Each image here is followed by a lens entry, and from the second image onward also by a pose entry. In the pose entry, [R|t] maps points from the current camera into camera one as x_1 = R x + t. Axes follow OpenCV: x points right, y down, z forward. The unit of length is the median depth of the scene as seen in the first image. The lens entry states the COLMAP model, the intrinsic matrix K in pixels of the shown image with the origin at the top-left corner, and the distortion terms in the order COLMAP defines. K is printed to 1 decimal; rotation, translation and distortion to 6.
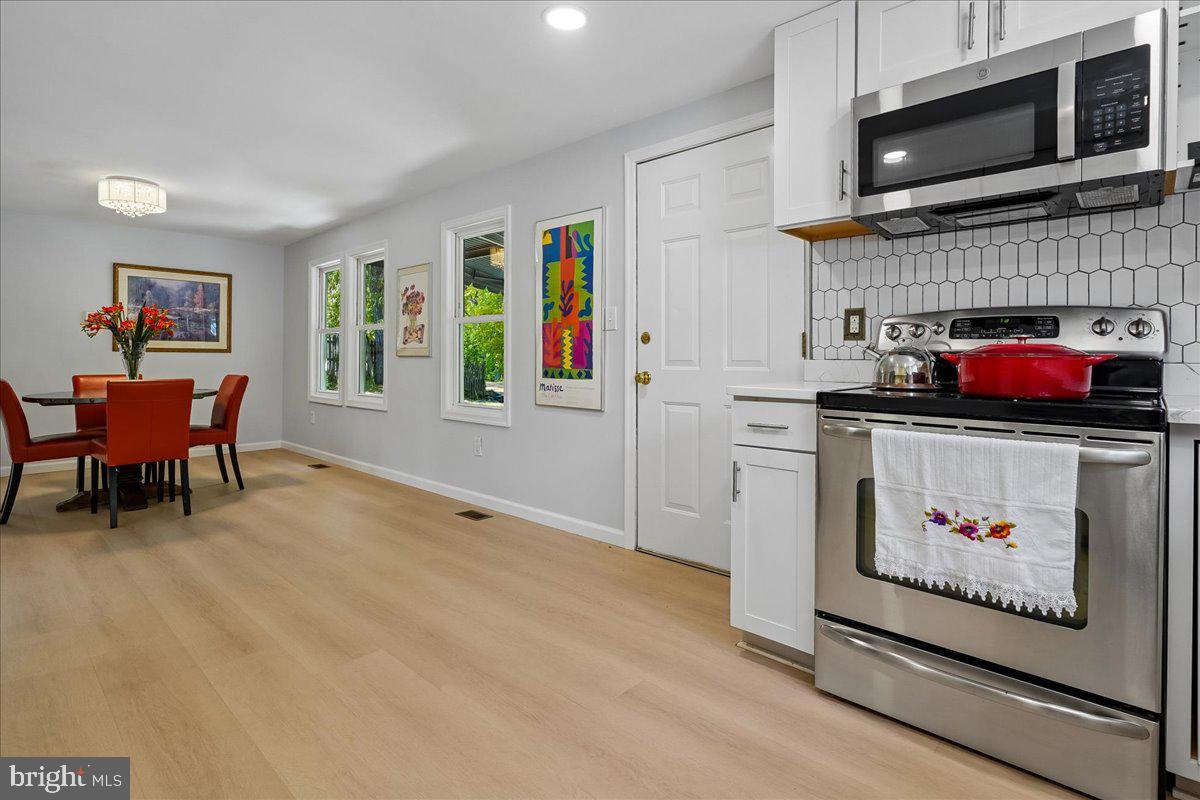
lens RADIAL K [[585.3, 0, 600.1], [0, 585.3, 363.5], [0, 0, 1]] dist [-0.005594, 0.001176]
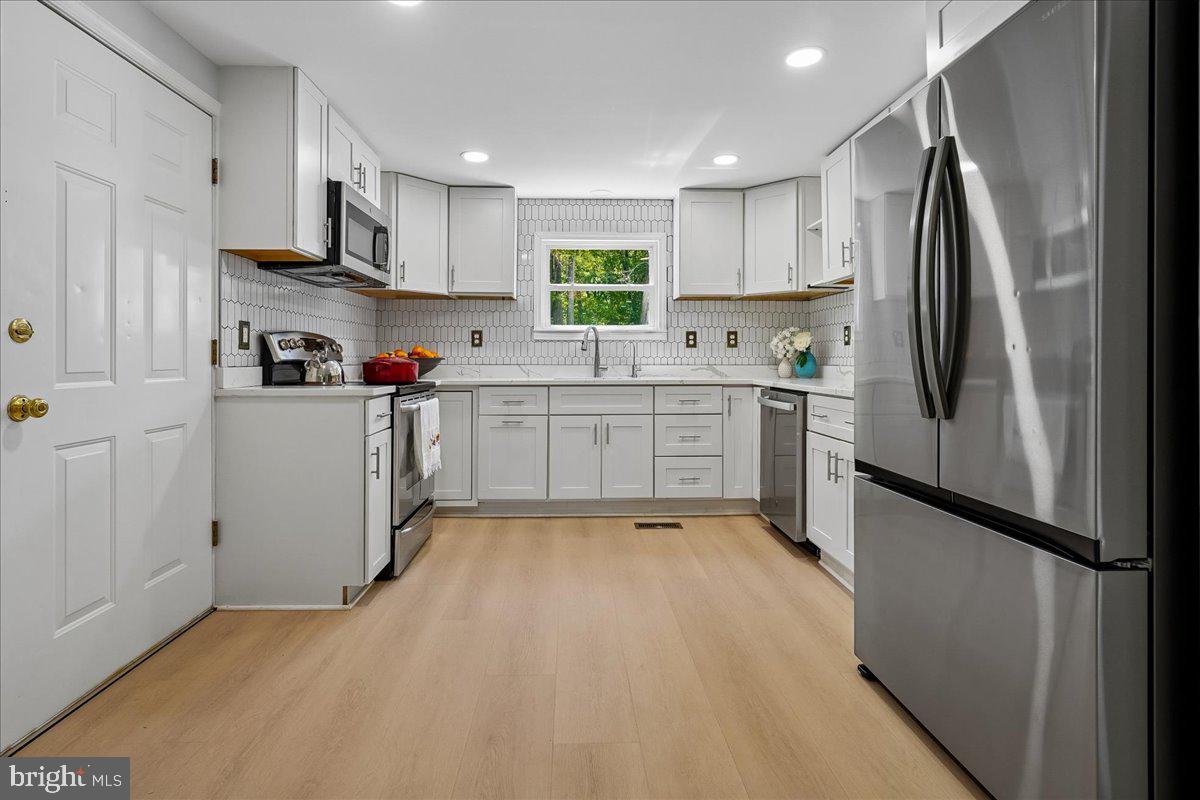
lens RADIAL K [[591.0, 0, 588.7], [0, 591.0, 356.6], [0, 0, 1]] dist [-0.000797, 0.000873]
pose [[-0.700973, 0.000232, 0.713188, -0.827898], [0.004689, 0.999980, 0.004284, -0.026471], [-0.713173, 0.006347, -0.700960, 1.295606]]
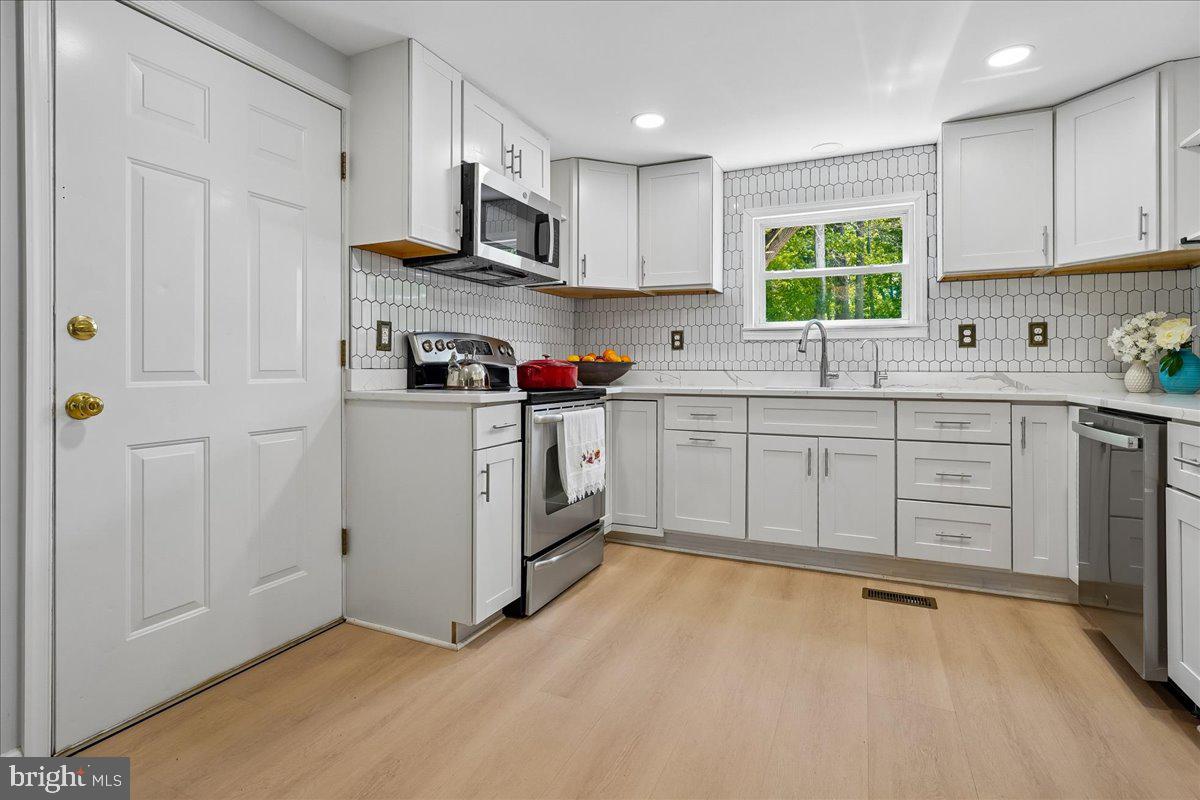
lens RADIAL K [[585.3, 0, 600.1], [0, 585.3, 363.5], [0, 0, 1]] dist [-0.005594, 0.001176]
pose [[-0.314378, 0.003872, 0.949290, -0.703269], [0.006064, 0.999979, -0.002070, -0.011078], [-0.949278, 0.005106, -0.314395, 0.939057]]
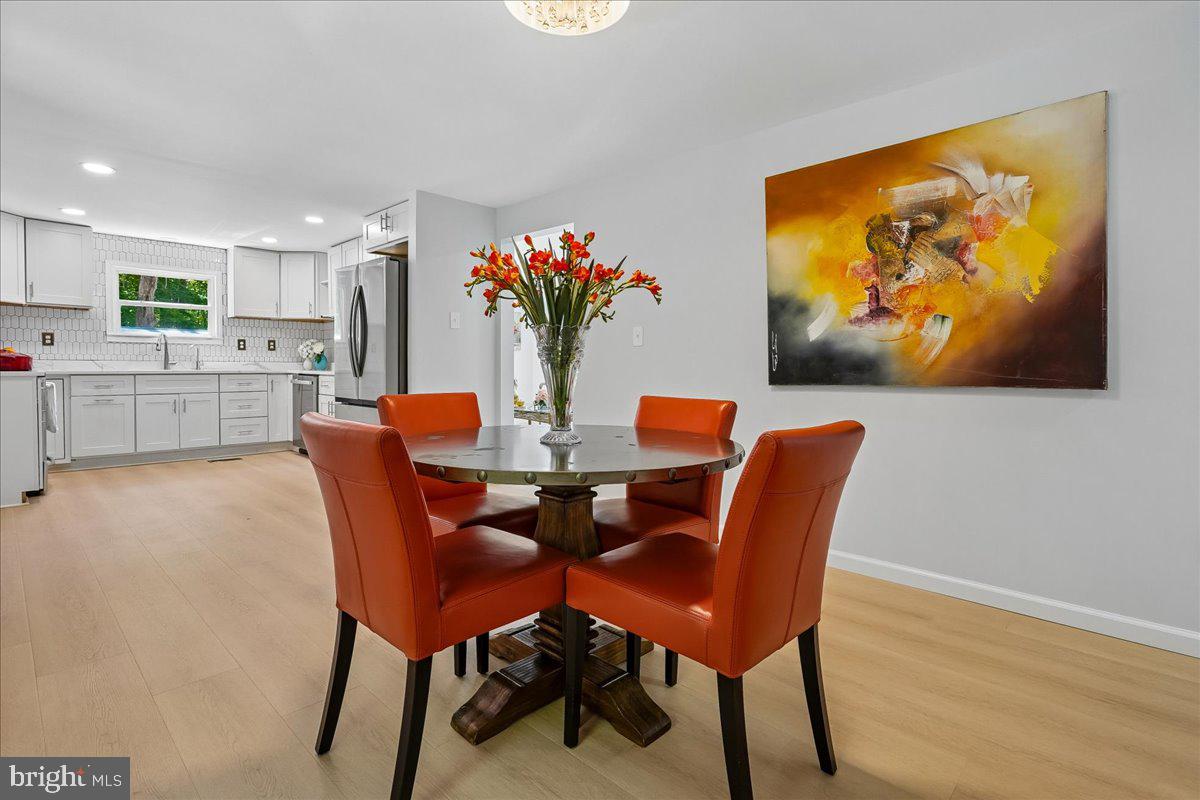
lens RADIAL K [[582.6, 0, 599.2], [0, 582.6, 387.8], [0, 0, 1]] dist [-0.007656, -0.000105]
pose [[-0.999799, -0.012600, 0.015594, -1.483055], [-0.011801, 0.998666, 0.050270, -0.025317], [-0.016207, 0.050076, -0.998614, 2.523155]]
